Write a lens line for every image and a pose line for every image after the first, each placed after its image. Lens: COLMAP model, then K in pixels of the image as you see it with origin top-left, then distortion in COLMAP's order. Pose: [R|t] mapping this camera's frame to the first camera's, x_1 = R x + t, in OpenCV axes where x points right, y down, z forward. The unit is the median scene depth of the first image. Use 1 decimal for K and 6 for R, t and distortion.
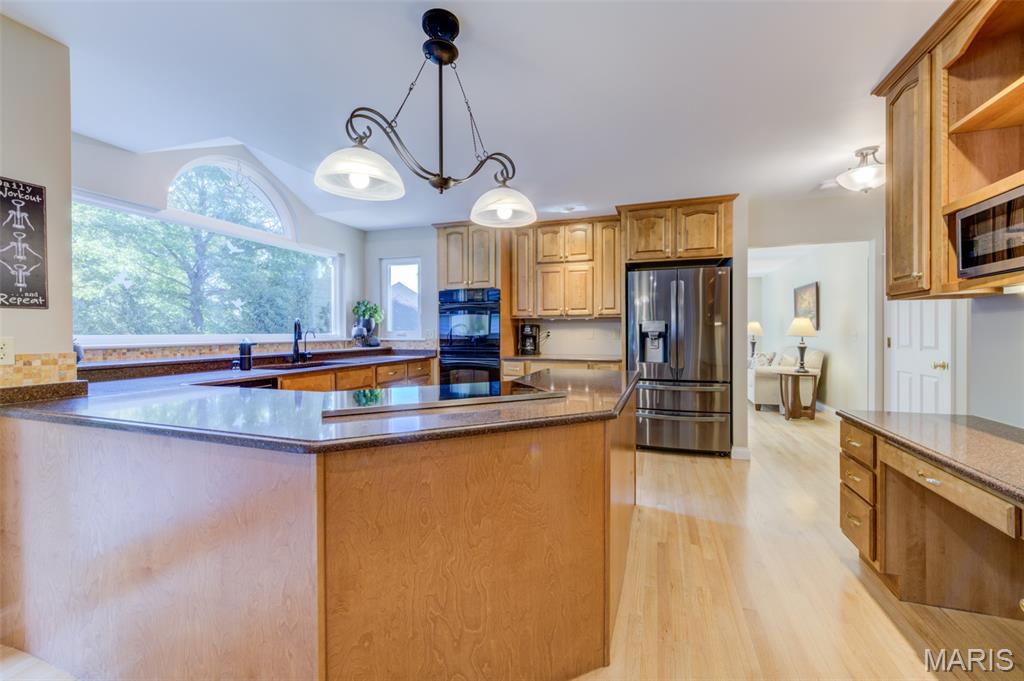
lens RADIAL K [[403.5, 0, 507.7], [0, 403.5, 337.7], [0, 0, 1]] dist [0.011831, -0.002866]
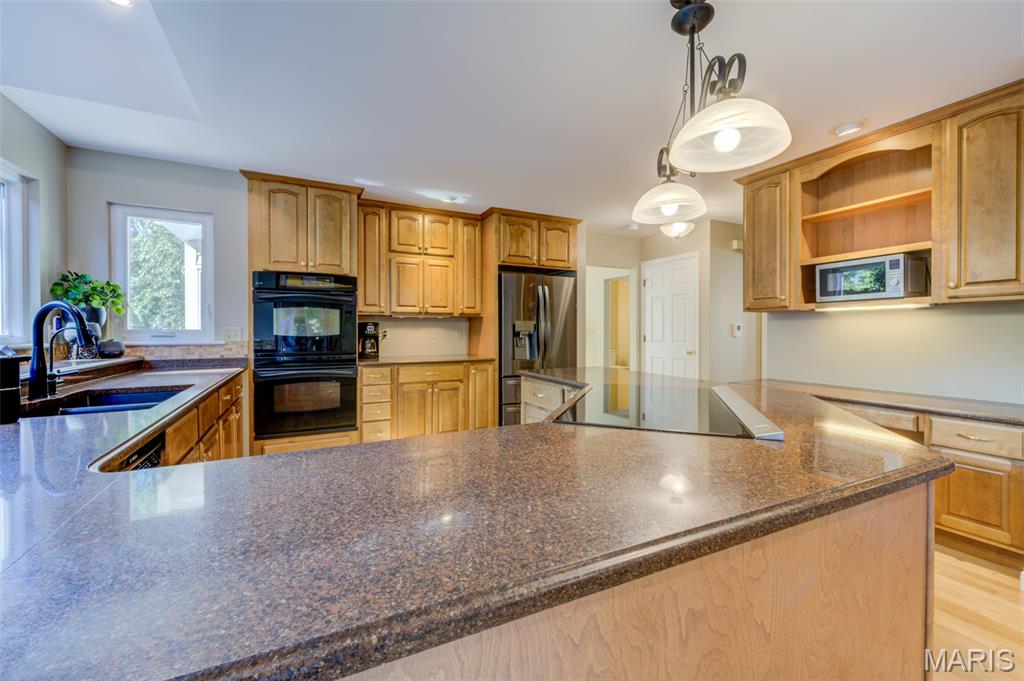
lens RADIAL K [[403.5, 0, 507.7], [0, 403.5, 337.7], [0, 0, 1]] dist [0.011831, -0.002866]
pose [[0.706669, -0.012028, 0.707442, -0.379112], [0.009227, 0.999927, 0.007783, -0.005337], [-0.707484, 0.001028, 0.706729, 0.231522]]
